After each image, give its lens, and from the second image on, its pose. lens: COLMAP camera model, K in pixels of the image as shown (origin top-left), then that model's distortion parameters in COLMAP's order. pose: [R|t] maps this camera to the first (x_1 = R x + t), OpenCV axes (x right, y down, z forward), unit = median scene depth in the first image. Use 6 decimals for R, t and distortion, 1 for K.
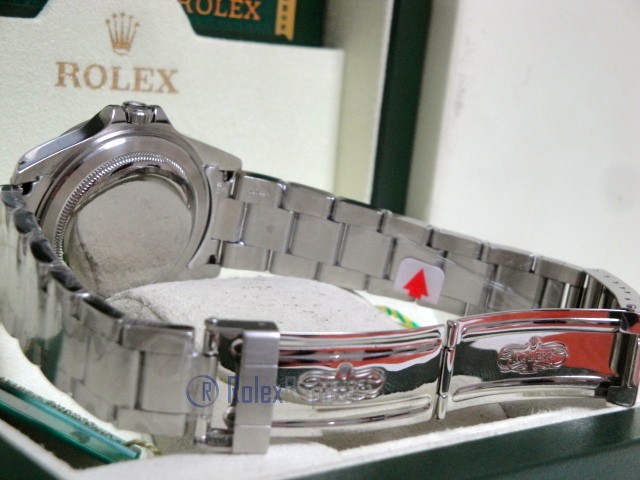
lens RADIAL K [[1195.0, 0, 321.4], [0, 1195.0, 242.4], [0, 0, 1]] dist [0.159811, 0.000000]
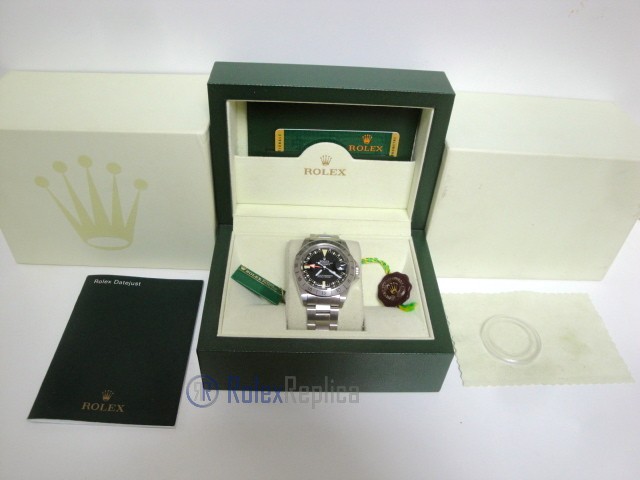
lens RADIAL K [[531.8, 0, 304.2], [0, 531.8, 242.4], [0, 0, 1]] dist [-0.151198, 0.107367]
pose [[0.767308, 0.367198, -0.525741, 0.628668], [-0.069572, 0.862660, 0.500977, -0.697079], [0.637494, -0.347827, 0.687472, -0.111312]]
